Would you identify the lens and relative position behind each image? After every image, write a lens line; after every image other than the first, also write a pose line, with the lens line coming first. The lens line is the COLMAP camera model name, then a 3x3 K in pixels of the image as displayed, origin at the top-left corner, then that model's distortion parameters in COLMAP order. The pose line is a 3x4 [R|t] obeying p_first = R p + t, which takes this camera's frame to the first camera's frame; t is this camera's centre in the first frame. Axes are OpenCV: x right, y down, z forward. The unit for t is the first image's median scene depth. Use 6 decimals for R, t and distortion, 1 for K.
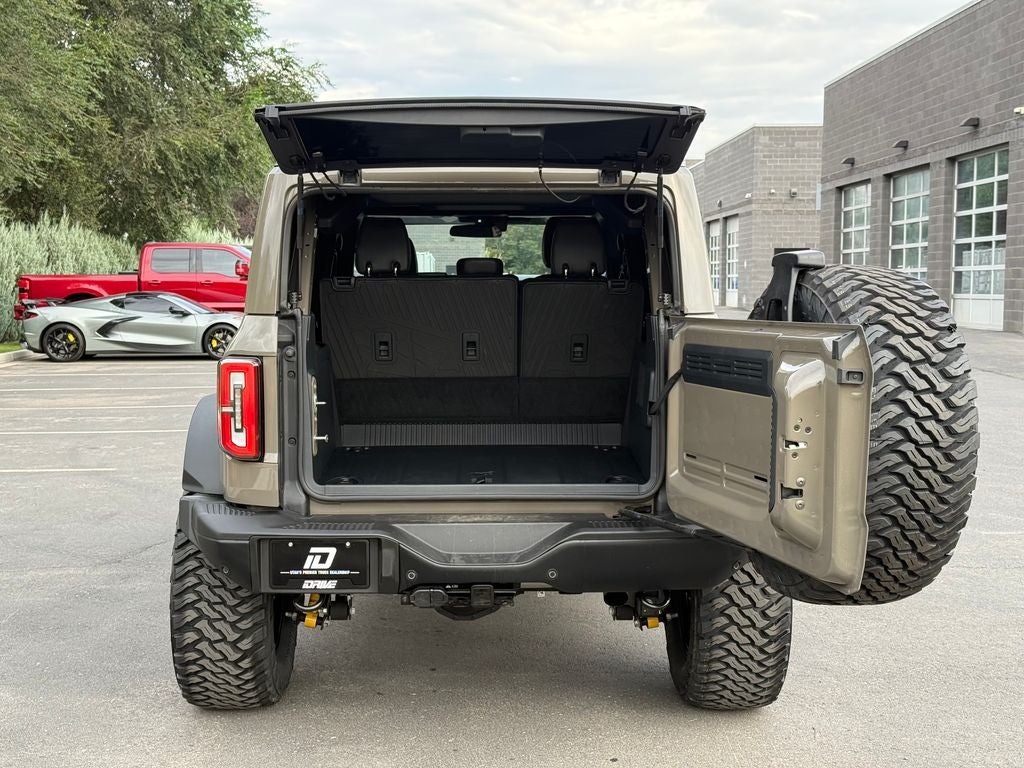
lens RADIAL K [[1416.1, 0, 512.0], [0, 1416.1, 384.0], [0, 0, 1]] dist [0.155118, -0.270197]
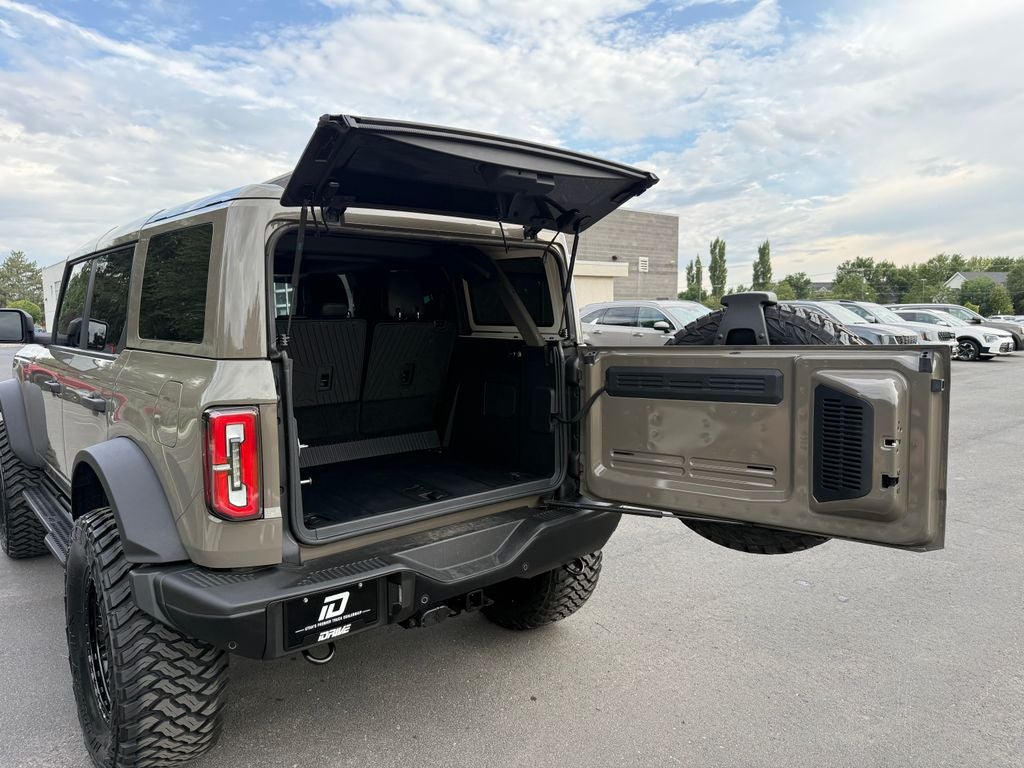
lens RADIAL K [[710.3, 0, 512.4], [0, 710.3, 375.6], [0, 0, 1]] dist [-0.007795, -0.007782]
pose [[0.763327, -0.059539, 0.643263, -0.344040], [0.060514, 0.997956, 0.020559, -0.037523], [-0.643172, 0.023233, 0.765369, 0.545560]]
